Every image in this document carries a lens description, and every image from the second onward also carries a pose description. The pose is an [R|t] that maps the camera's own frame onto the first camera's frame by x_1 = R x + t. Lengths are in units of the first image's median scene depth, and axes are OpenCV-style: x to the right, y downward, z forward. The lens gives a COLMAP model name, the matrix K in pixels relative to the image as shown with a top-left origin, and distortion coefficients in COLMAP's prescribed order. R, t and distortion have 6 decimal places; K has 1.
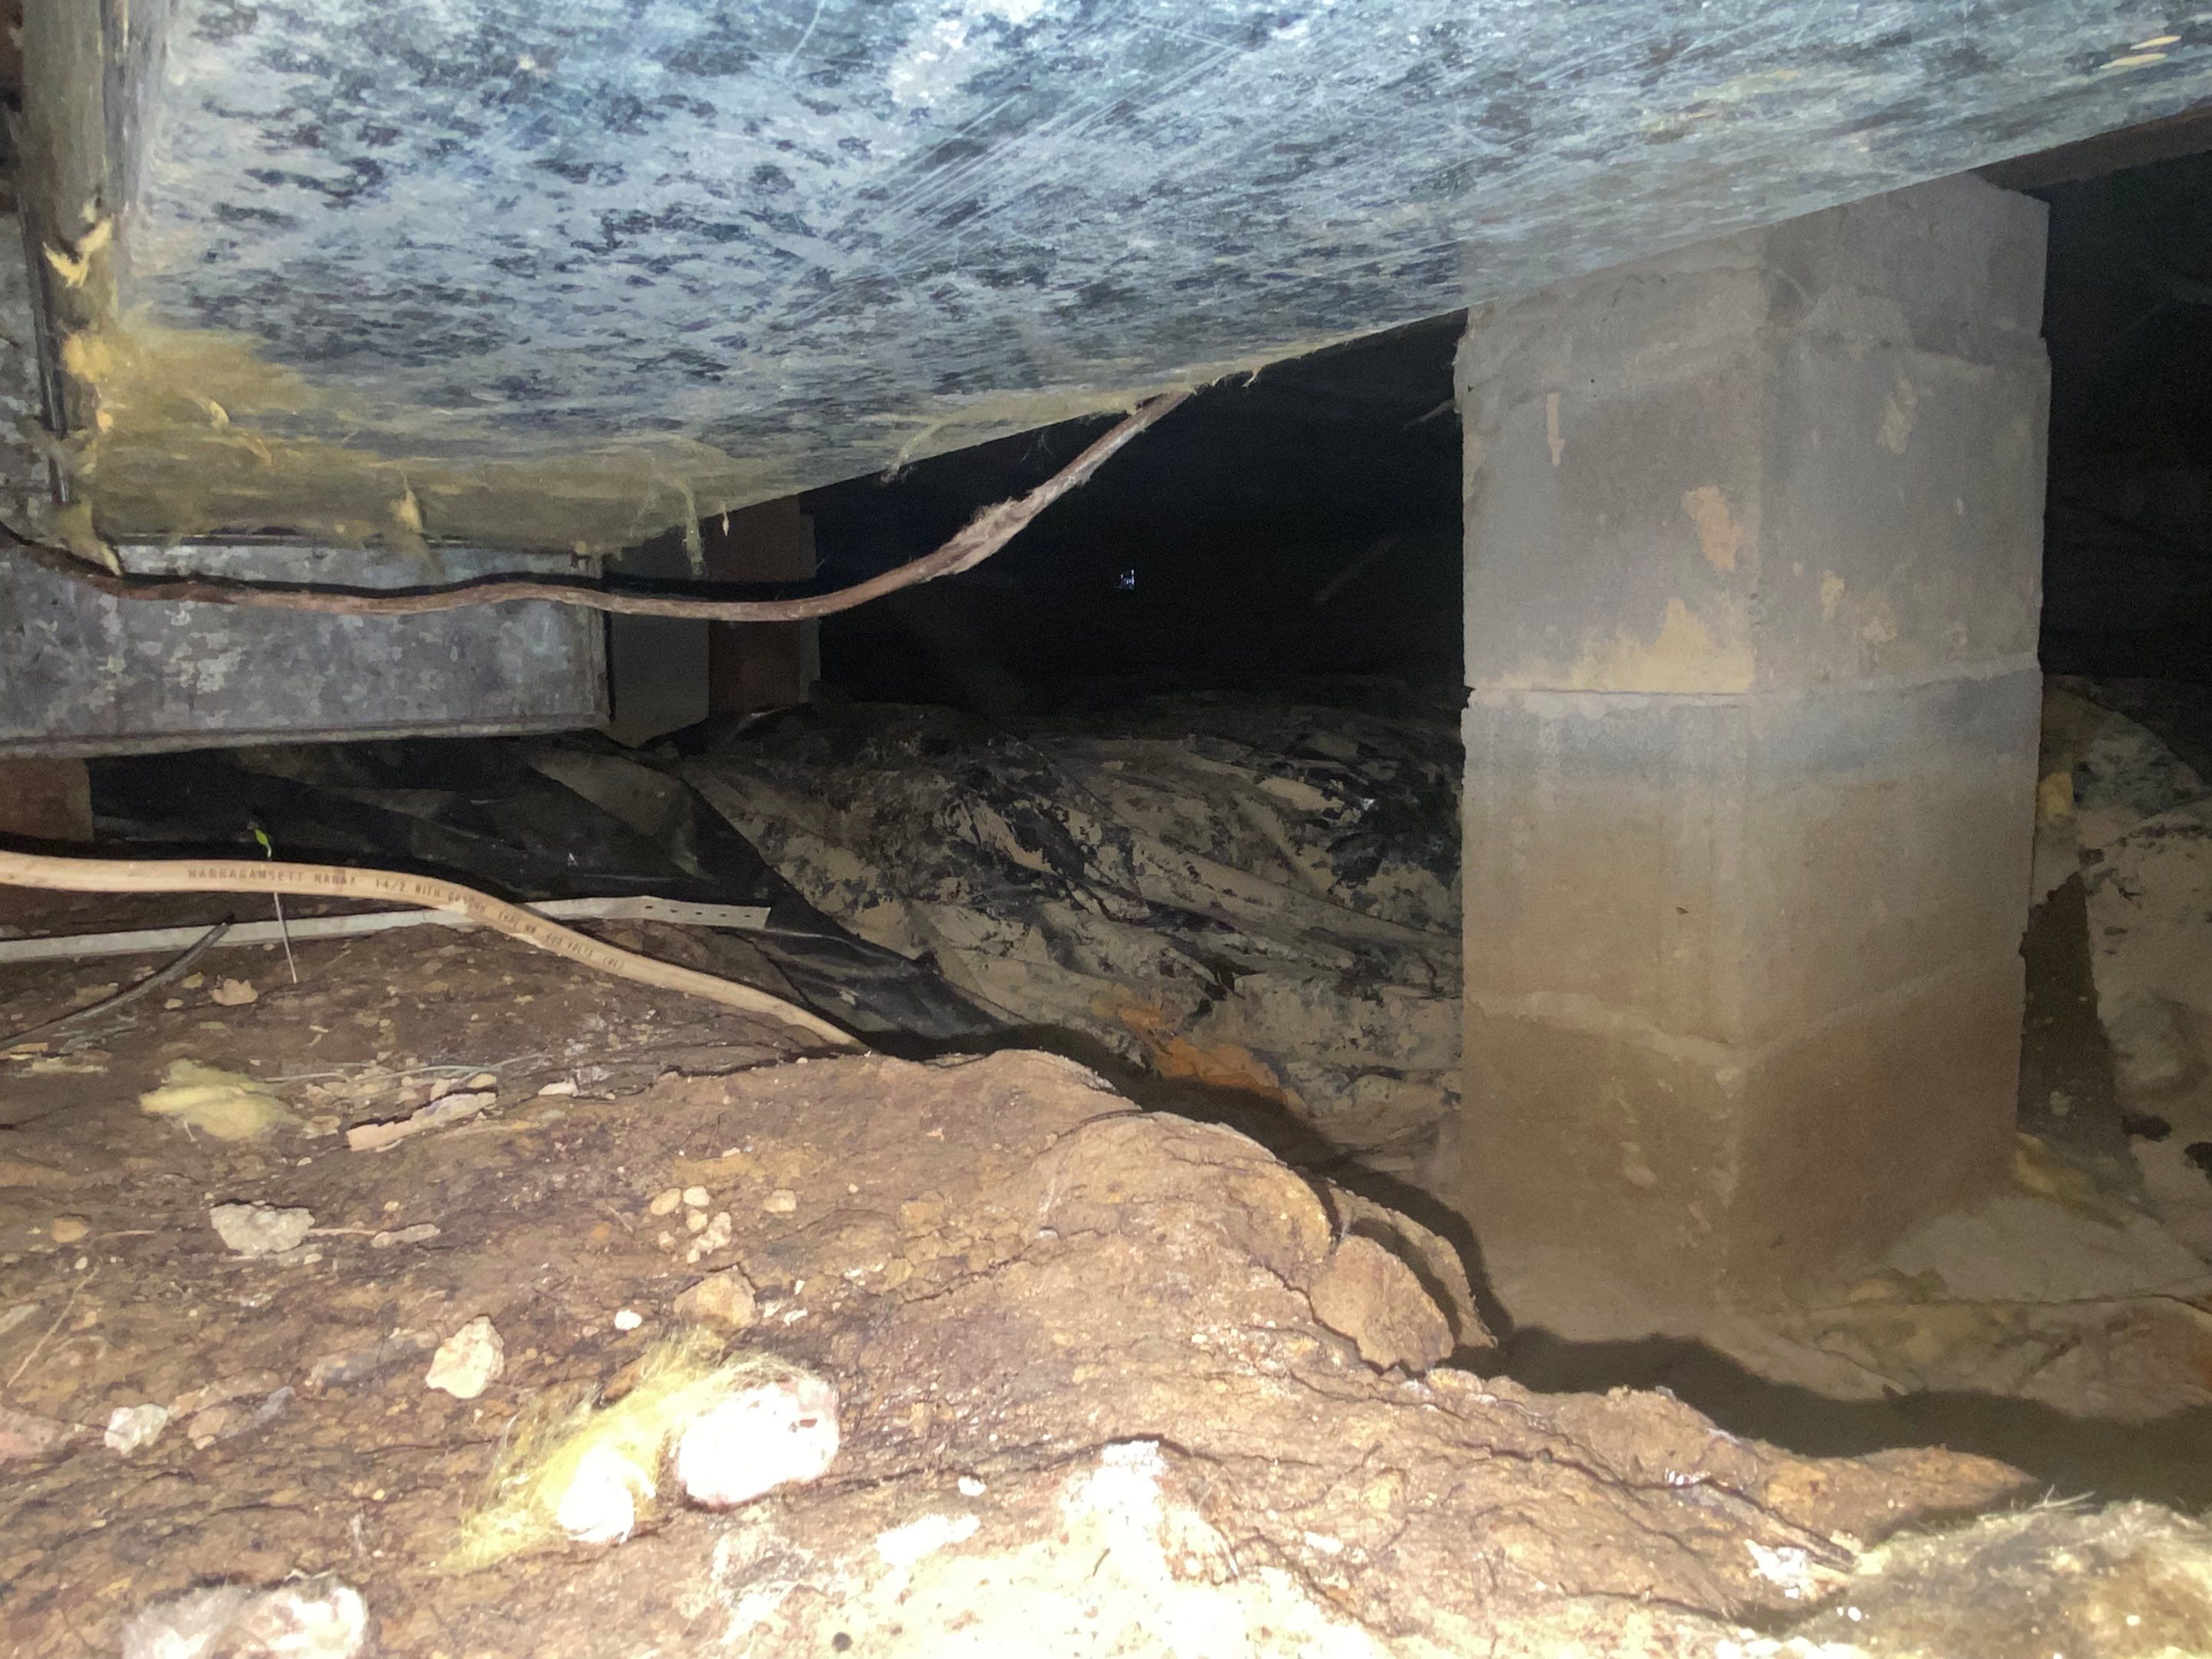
lens RADIAL K [[1357.3, 0, 1104.5], [0, 1357.3, 835.1], [0, 0, 1]] dist [0.049652, -0.060390]
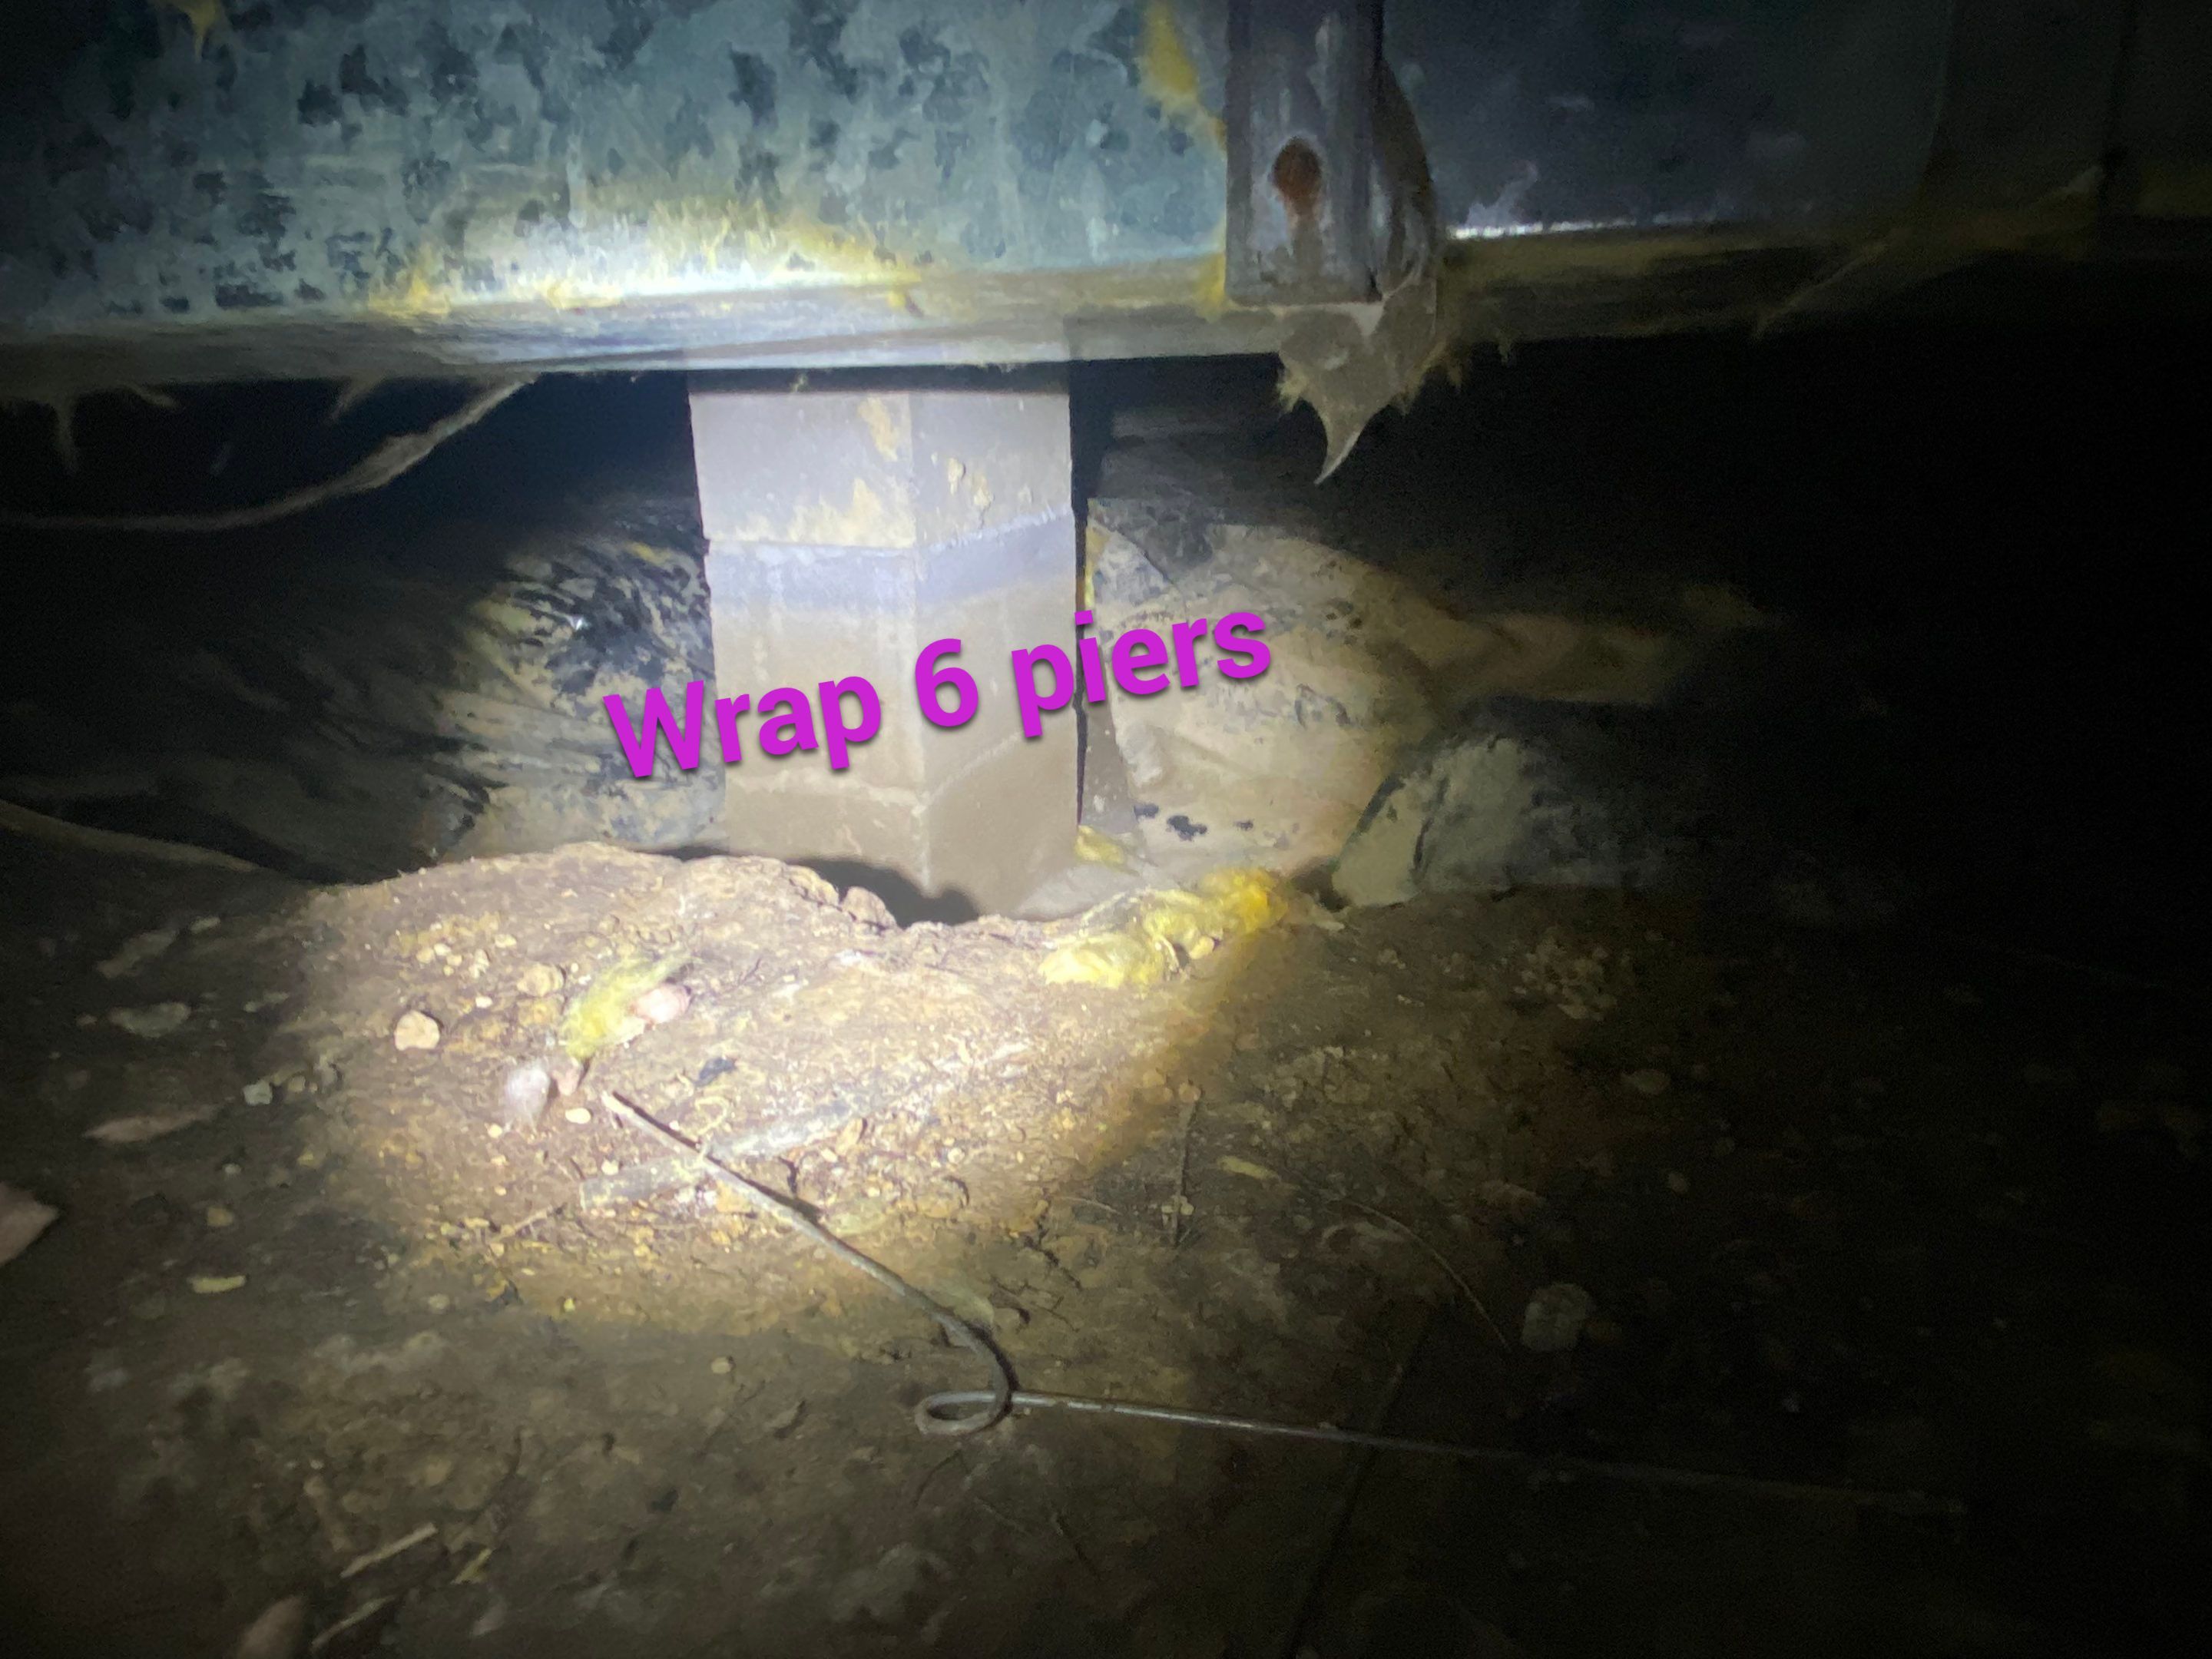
lens RADIAL K [[1357.5, 0, 1104.5], [0, 1357.5, 835.1], [0, 0, 1]] dist [0.049652, -0.060390]
pose [[0.809513, -0.146329, 0.568575, -0.160549], [0.055406, 0.983160, 0.174143, -0.031204], [-0.584482, -0.109469, 0.803988, -0.219015]]
